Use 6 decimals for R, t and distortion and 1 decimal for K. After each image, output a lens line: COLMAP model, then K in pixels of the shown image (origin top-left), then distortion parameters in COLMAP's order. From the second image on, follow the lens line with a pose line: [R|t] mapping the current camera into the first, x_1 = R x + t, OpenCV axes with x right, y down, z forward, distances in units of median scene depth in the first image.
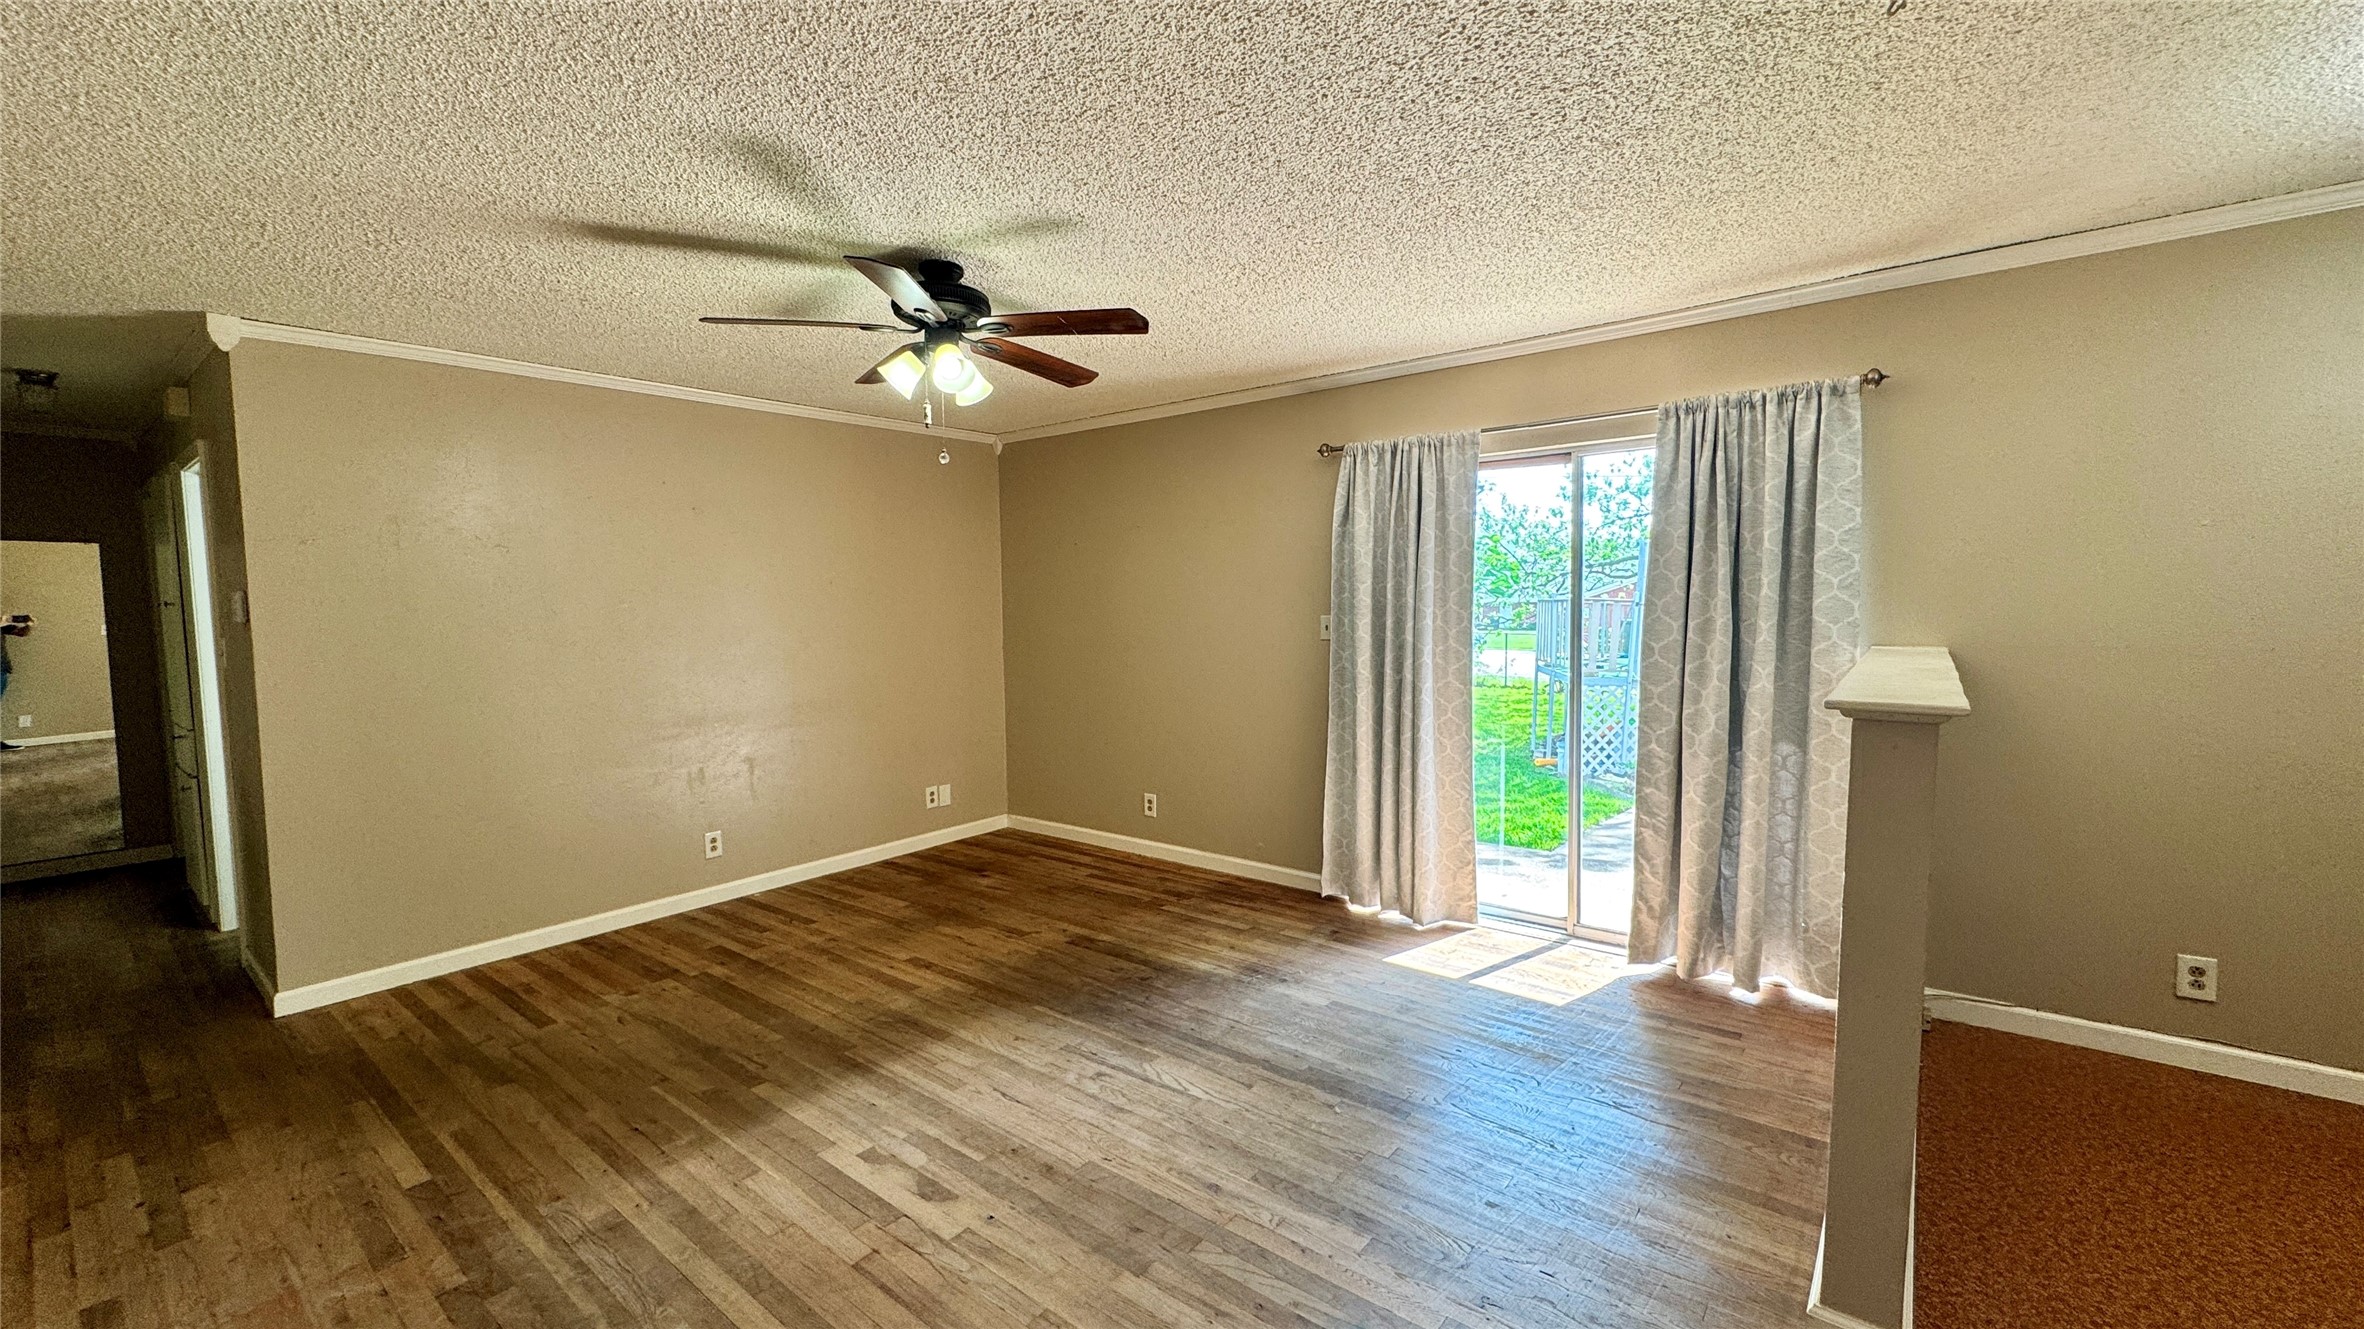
lens RADIAL K [[944.1, 0, 1176.1], [0, 944.1, 667.1], [0, 0, 1]] dist [0.000785, -0.000261]
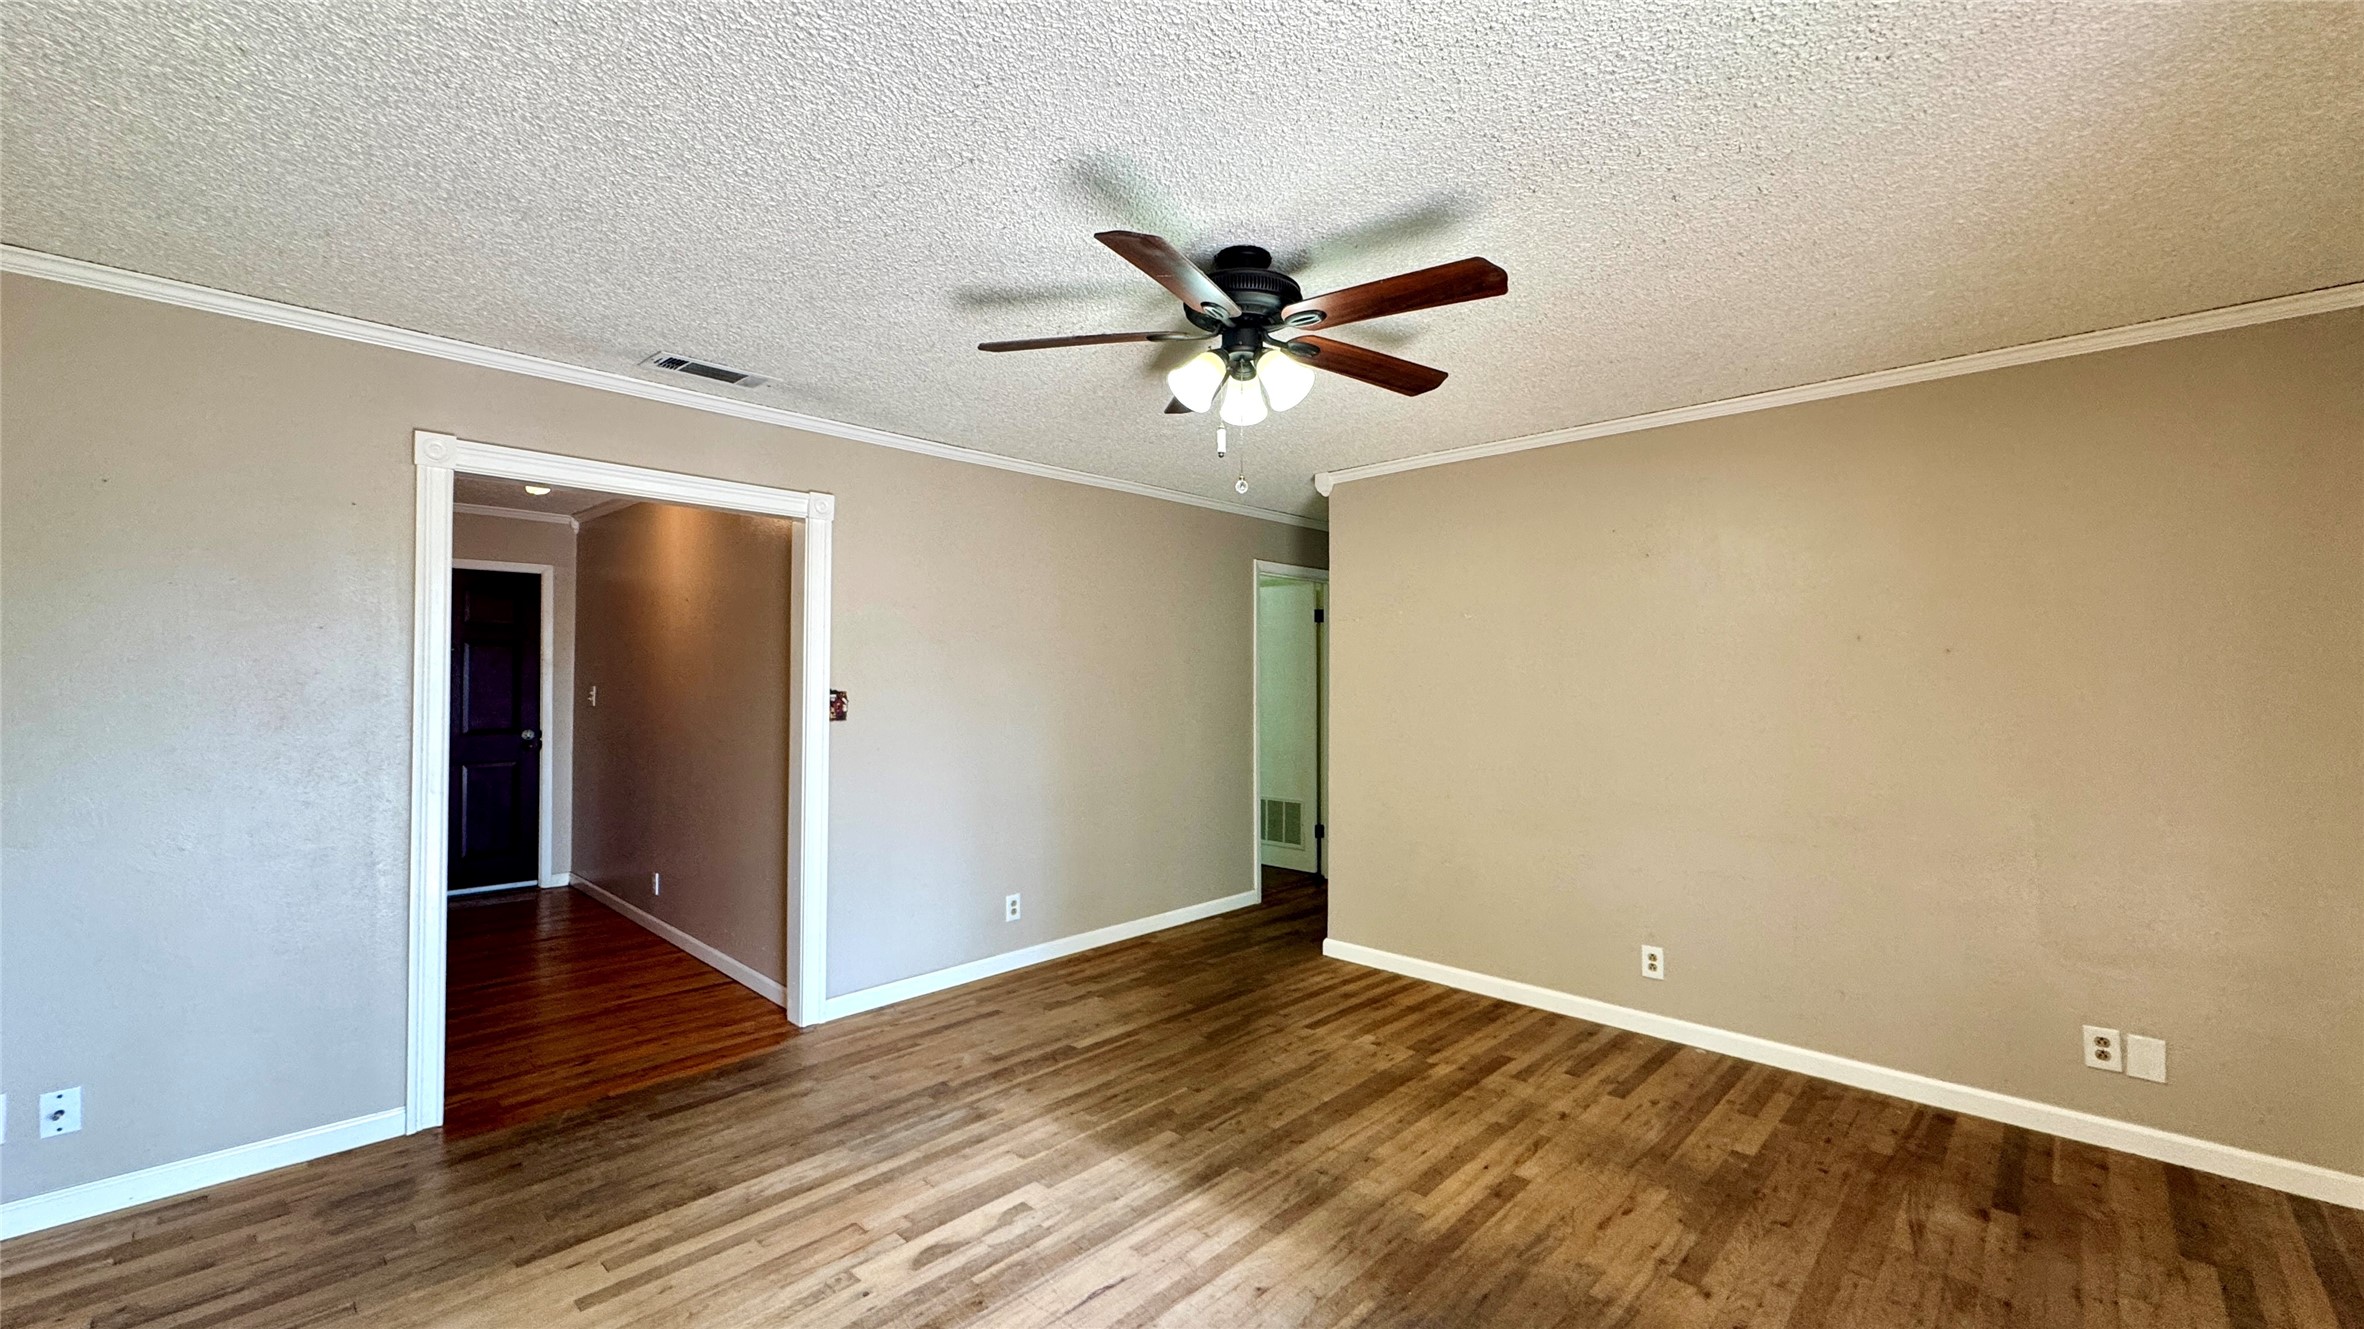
lens RADIAL K [[944.1, 0, 1192.4], [0, 944.1, 667.1], [0, 0, 1]] dist [0.000785, -0.000261]
pose [[-0.081890, 0.004793, -0.996630, 0.445231], [-0.072397, 0.997318, 0.010745, -0.057900], [0.994008, 0.073033, -0.081323, 0.818082]]
